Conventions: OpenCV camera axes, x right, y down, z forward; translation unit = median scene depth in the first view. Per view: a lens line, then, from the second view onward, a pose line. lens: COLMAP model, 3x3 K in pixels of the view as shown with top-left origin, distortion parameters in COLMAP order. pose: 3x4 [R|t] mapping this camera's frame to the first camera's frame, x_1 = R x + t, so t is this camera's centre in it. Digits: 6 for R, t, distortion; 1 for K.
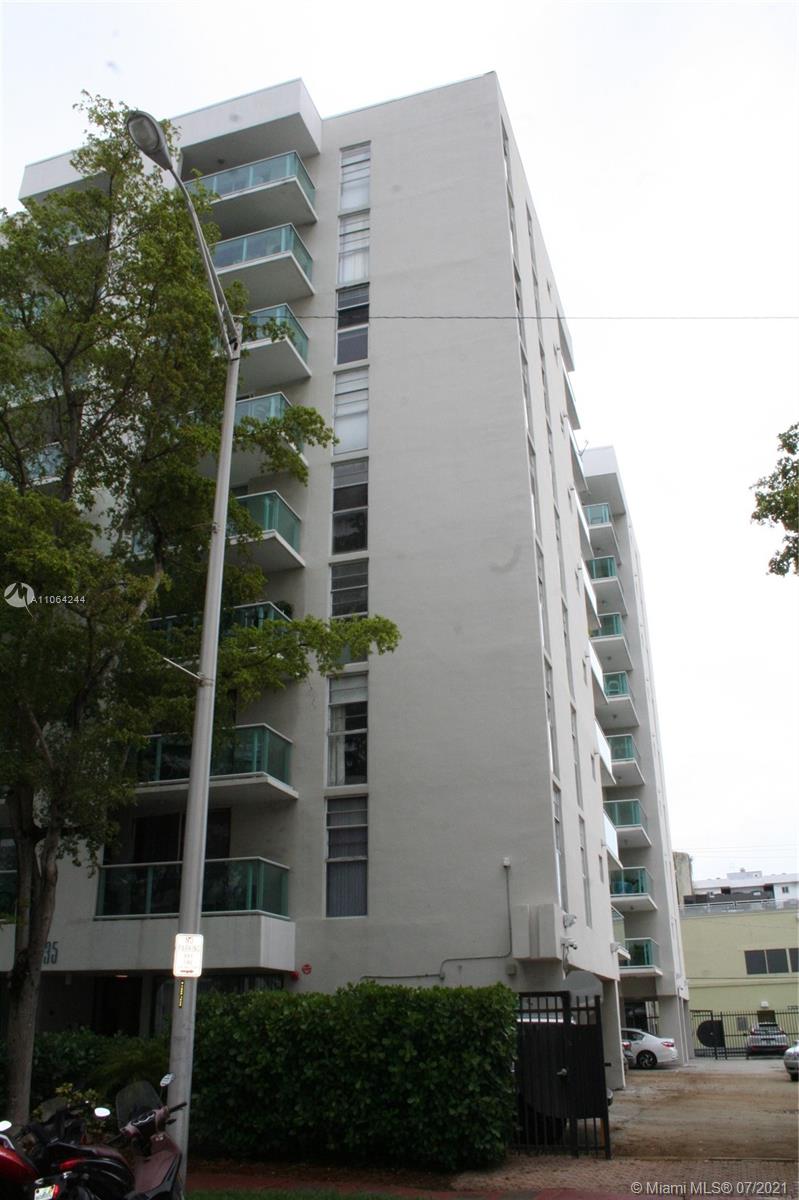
lens RADIAL K [[963.7, 0, 399.5], [0, 963.7, 600.0], [0, 0, 1]] dist [-0.135375, 0.091526]
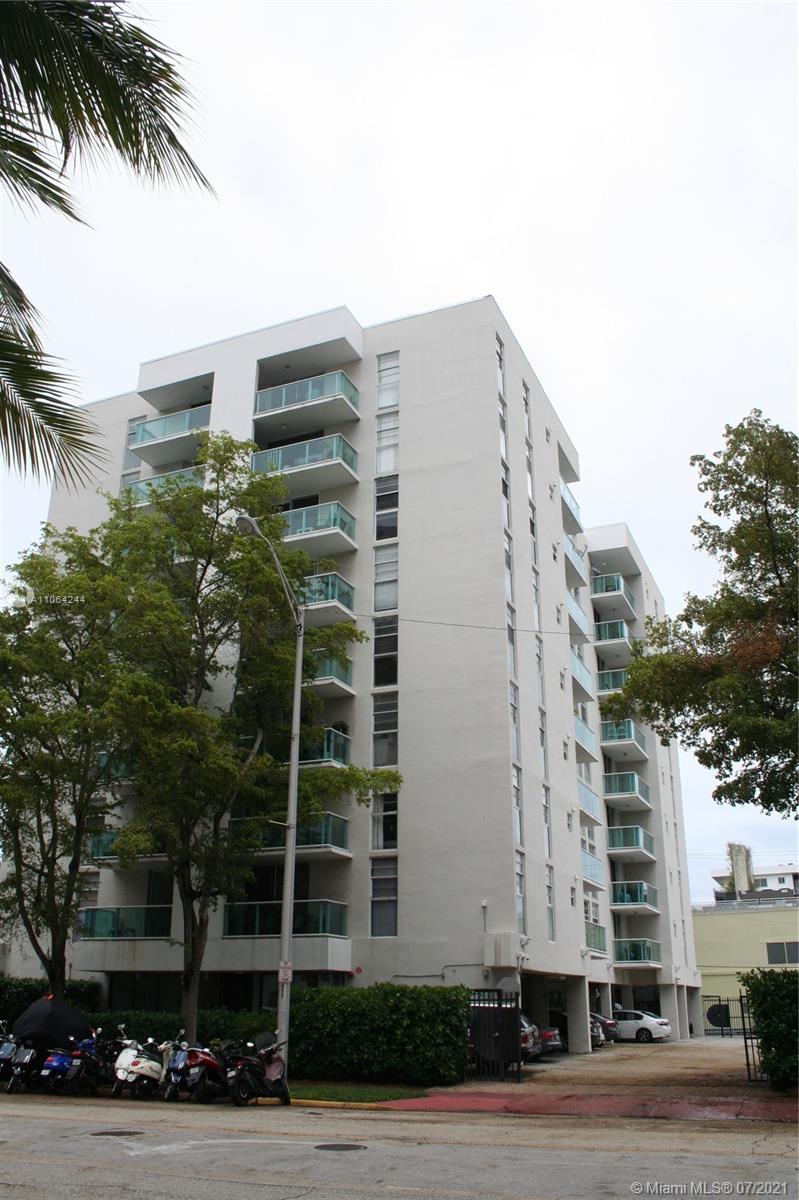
lens RADIAL K [[963.7, 0, 399.5], [0, 963.7, 600.0], [0, 0, 1]] dist [-0.135375, 0.091526]
pose [[0.996228, -0.023179, -0.083619, 0.108883], [0.024777, 0.999529, 0.018124, -0.237263], [0.083159, -0.020128, 0.996333, -0.515758]]
